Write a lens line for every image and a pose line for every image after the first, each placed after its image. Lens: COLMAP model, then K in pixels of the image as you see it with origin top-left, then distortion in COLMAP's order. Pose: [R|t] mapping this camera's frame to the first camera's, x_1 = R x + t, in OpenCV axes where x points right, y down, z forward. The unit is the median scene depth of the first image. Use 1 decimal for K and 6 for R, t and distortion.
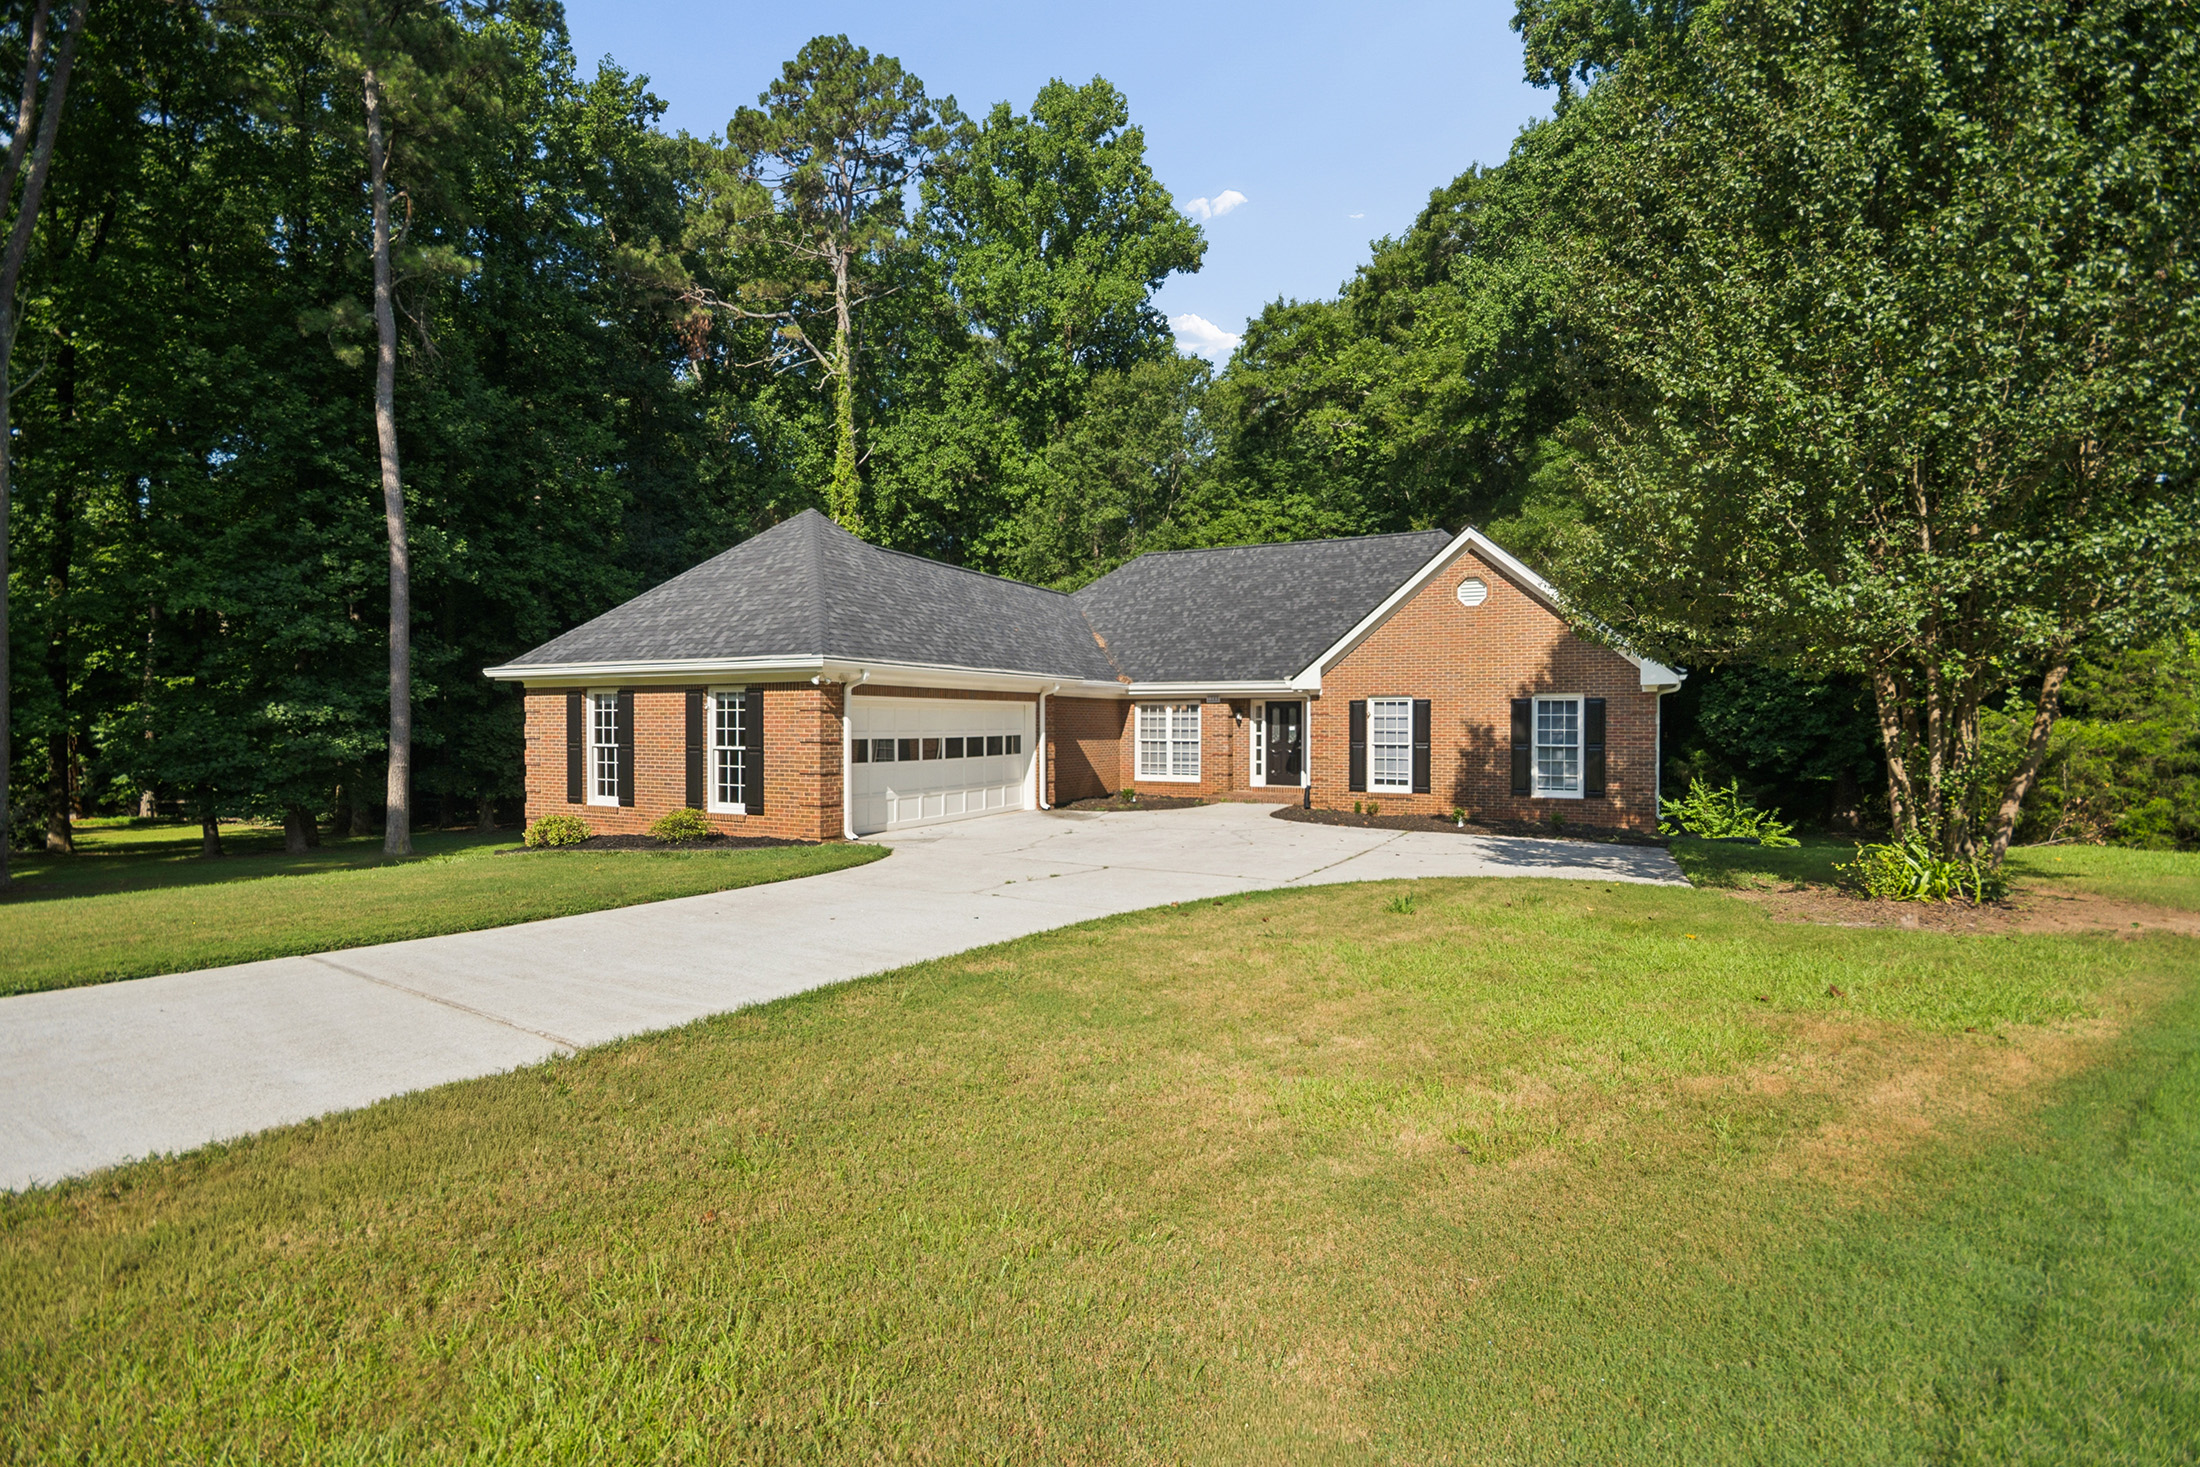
lens RADIAL K [[988.0, 0, 1093.8], [0, 988.0, 728.7], [0, 0, 1]] dist [-0.000817, -0.000180]
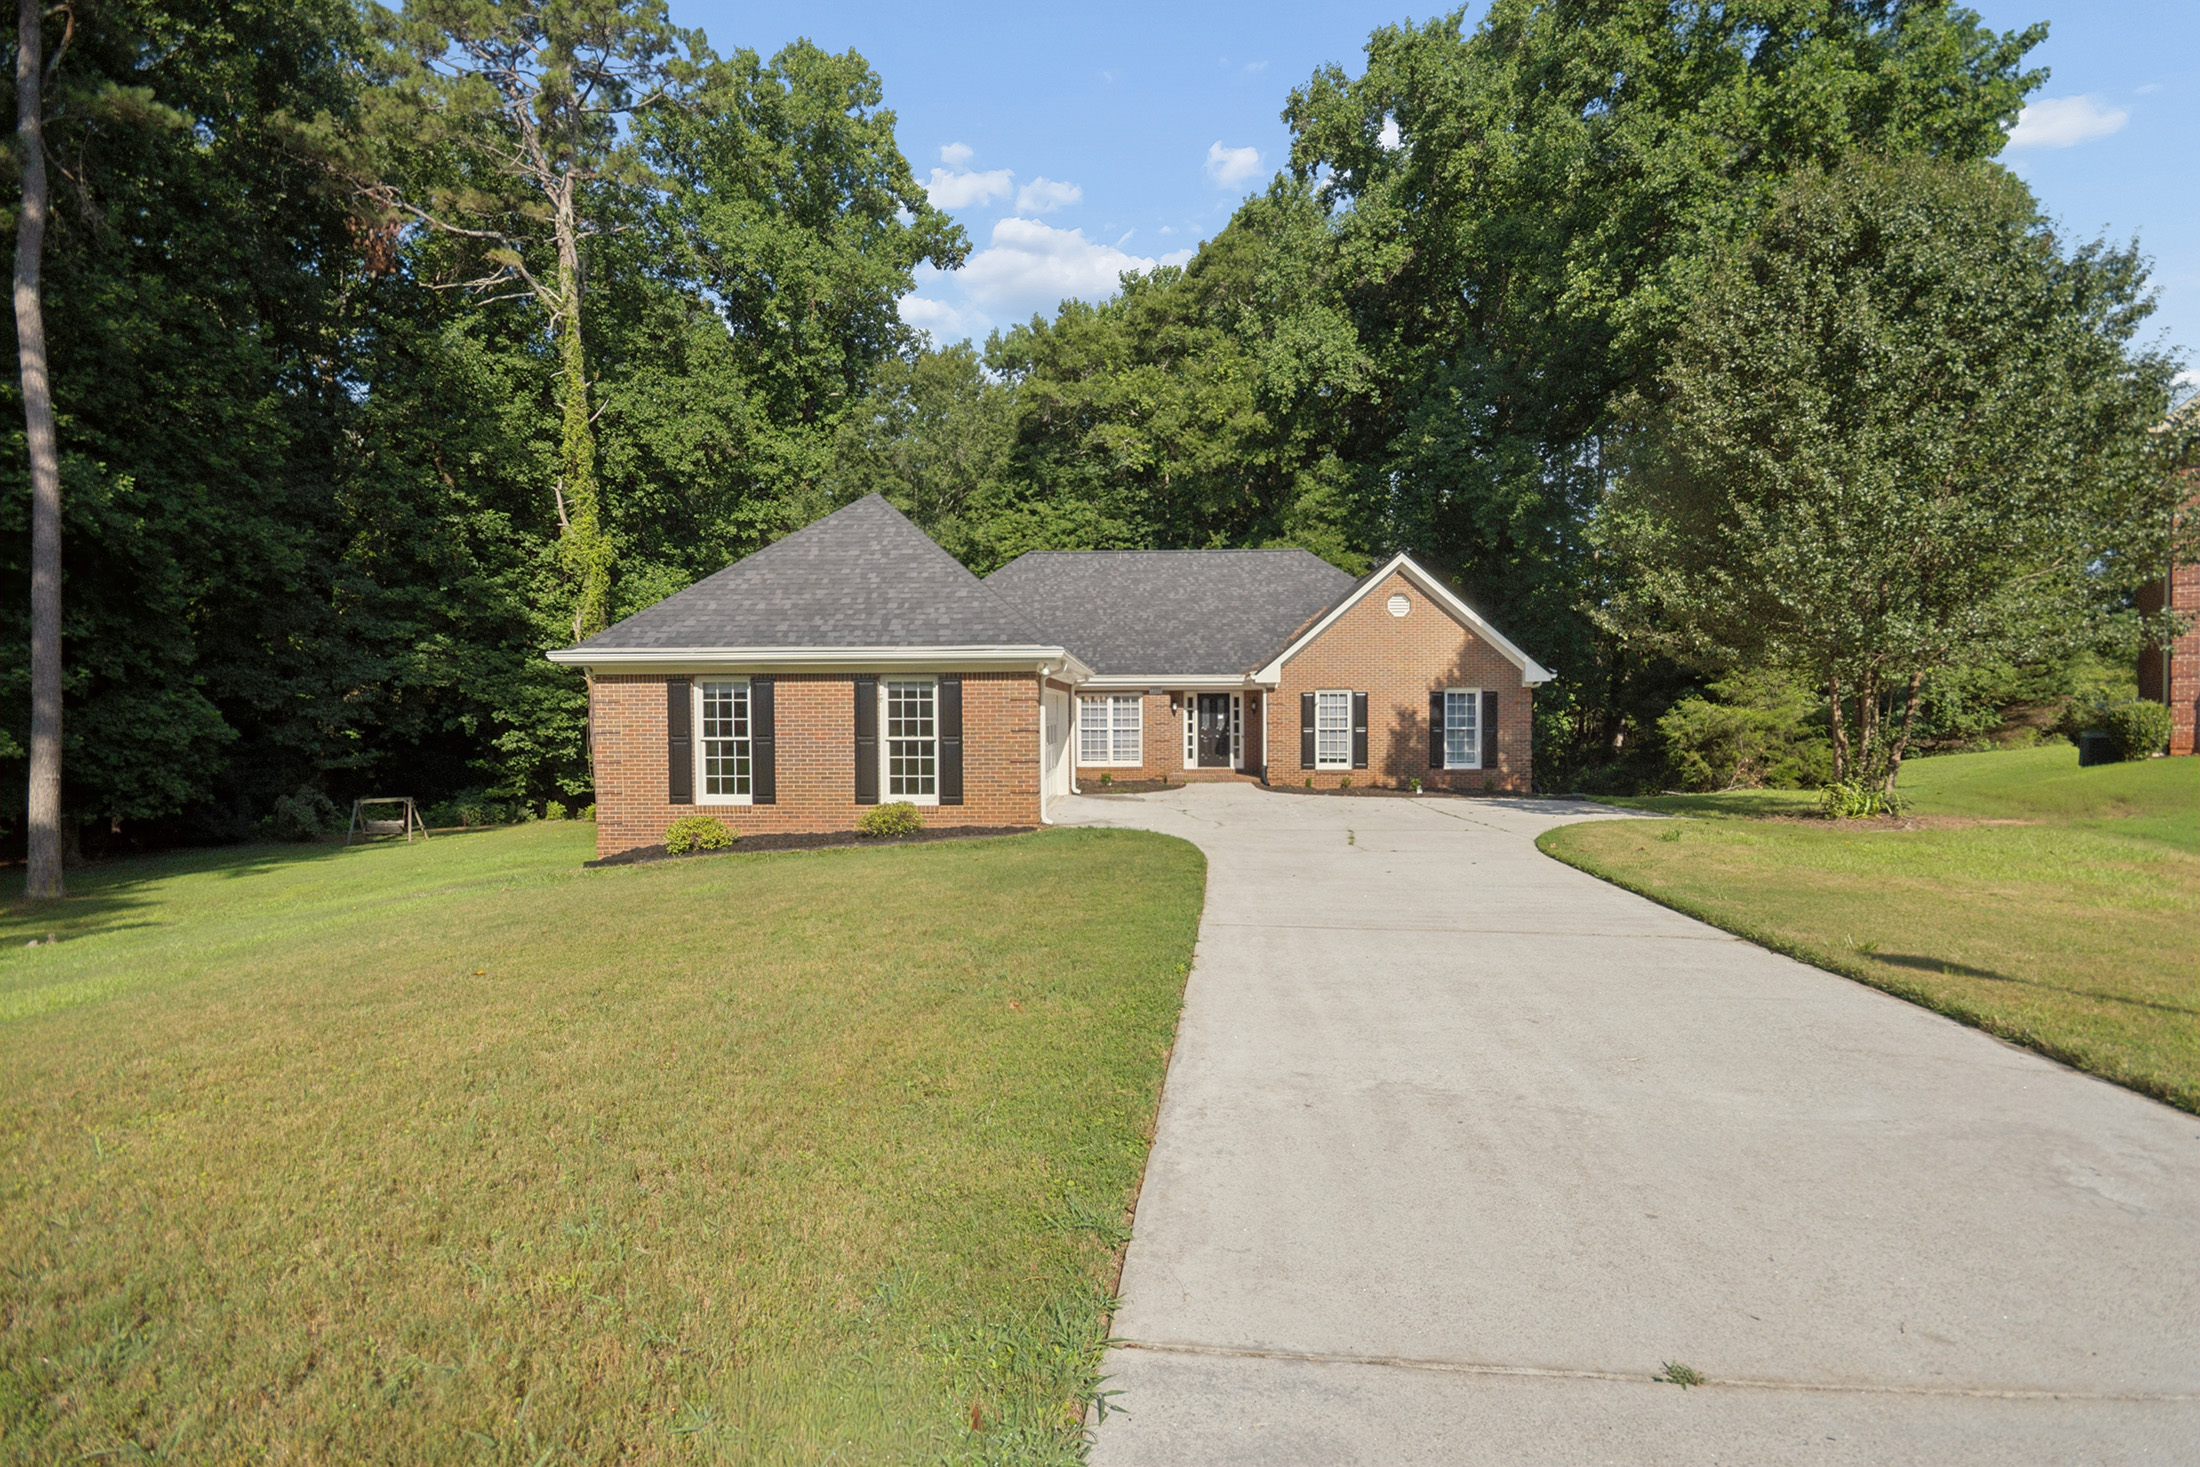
lens RADIAL K [[988.1, 0, 1100.0], [0, 988.1, 733.5], [0, 0, 1]] dist [-0.001362, 0.007968]
pose [[0.911076, -0.013993, 0.412001, -0.391011], [0.009200, 0.999865, 0.013615, 0.001941], [-0.412136, -0.008614, 0.911082, 0.018879]]
